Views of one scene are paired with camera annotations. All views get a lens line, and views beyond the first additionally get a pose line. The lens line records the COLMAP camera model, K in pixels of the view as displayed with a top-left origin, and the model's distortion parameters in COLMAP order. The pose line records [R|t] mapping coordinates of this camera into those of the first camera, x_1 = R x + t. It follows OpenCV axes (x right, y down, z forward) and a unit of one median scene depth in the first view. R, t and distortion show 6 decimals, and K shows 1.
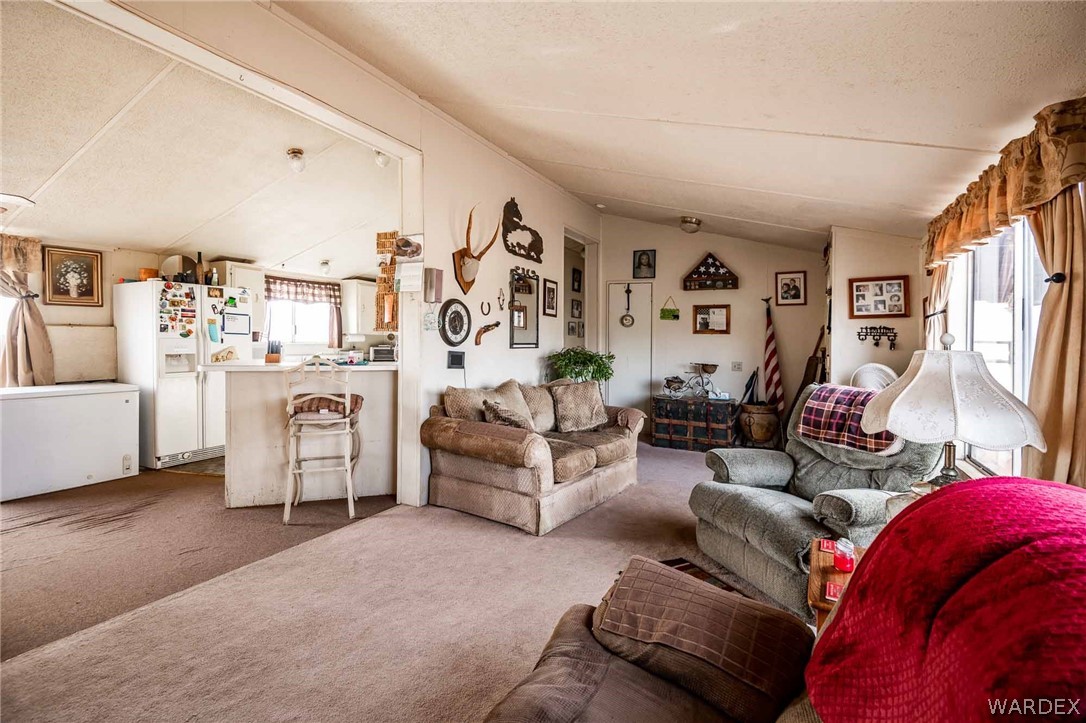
lens RADIAL K [[499.4, 0, 553.4], [0, 499.4, 347.7], [0, 0, 1]] dist [-0.000359, -0.004143]
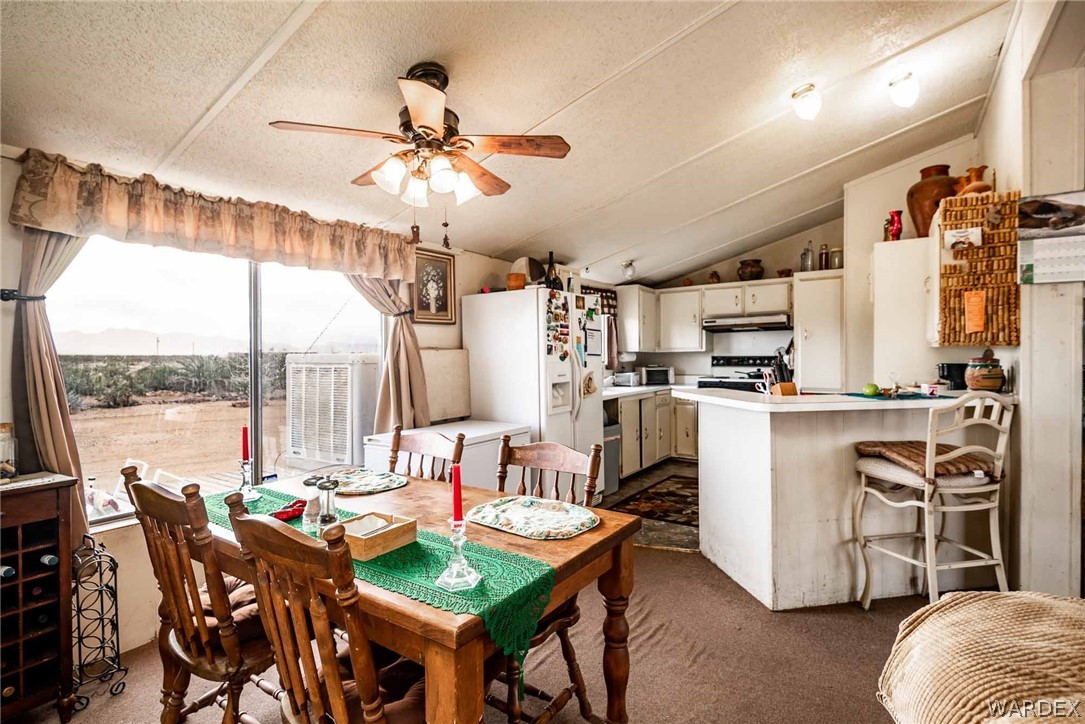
lens RADIAL K [[537.8, 0, 542.9], [0, 537.8, 363.2], [0, 0, 1]] dist [0.029289, 0.000219]
pose [[0.991197, -0.019188, -0.130997, -0.647662], [0.019289, 0.999814, -0.000493, -0.017244], [0.130982, -0.002039, 0.991383, 0.166876]]
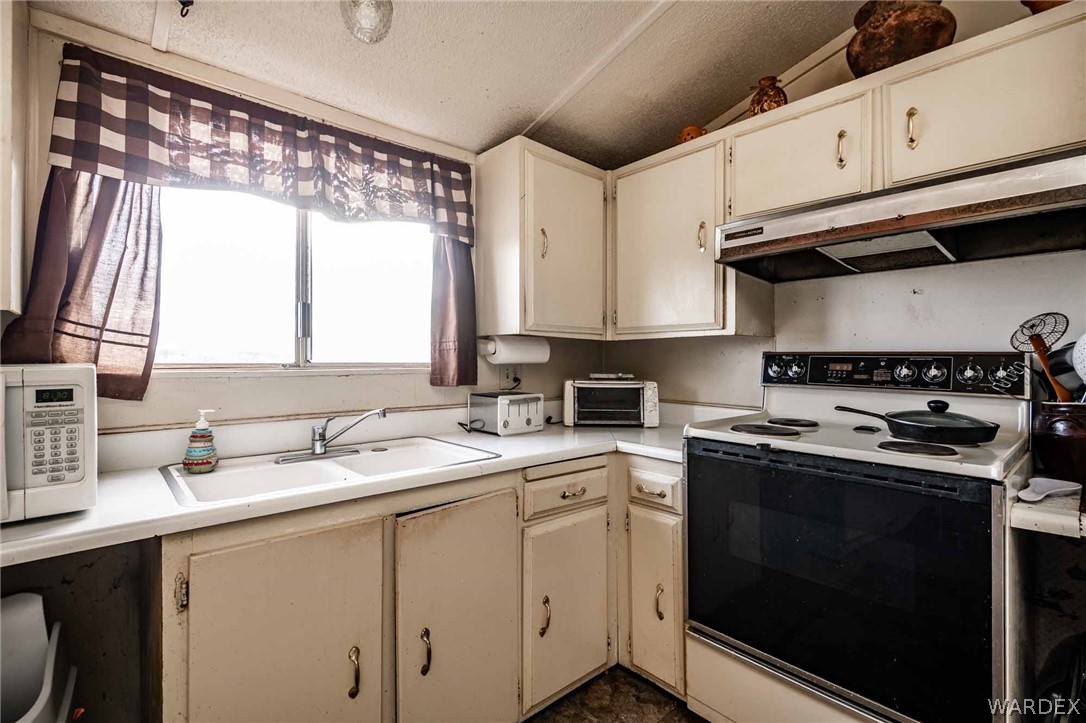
lens RADIAL K [[499.4, 0, 542.6], [0, 499.4, 353.5], [0, 0, 1]] dist [-0.000359, -0.004143]
pose [[0.936973, -0.008721, -0.349292, -0.431343], [0.002082, 0.999810, -0.019379, -0.018483], [0.349395, 0.017430, 0.936813, 1.120328]]
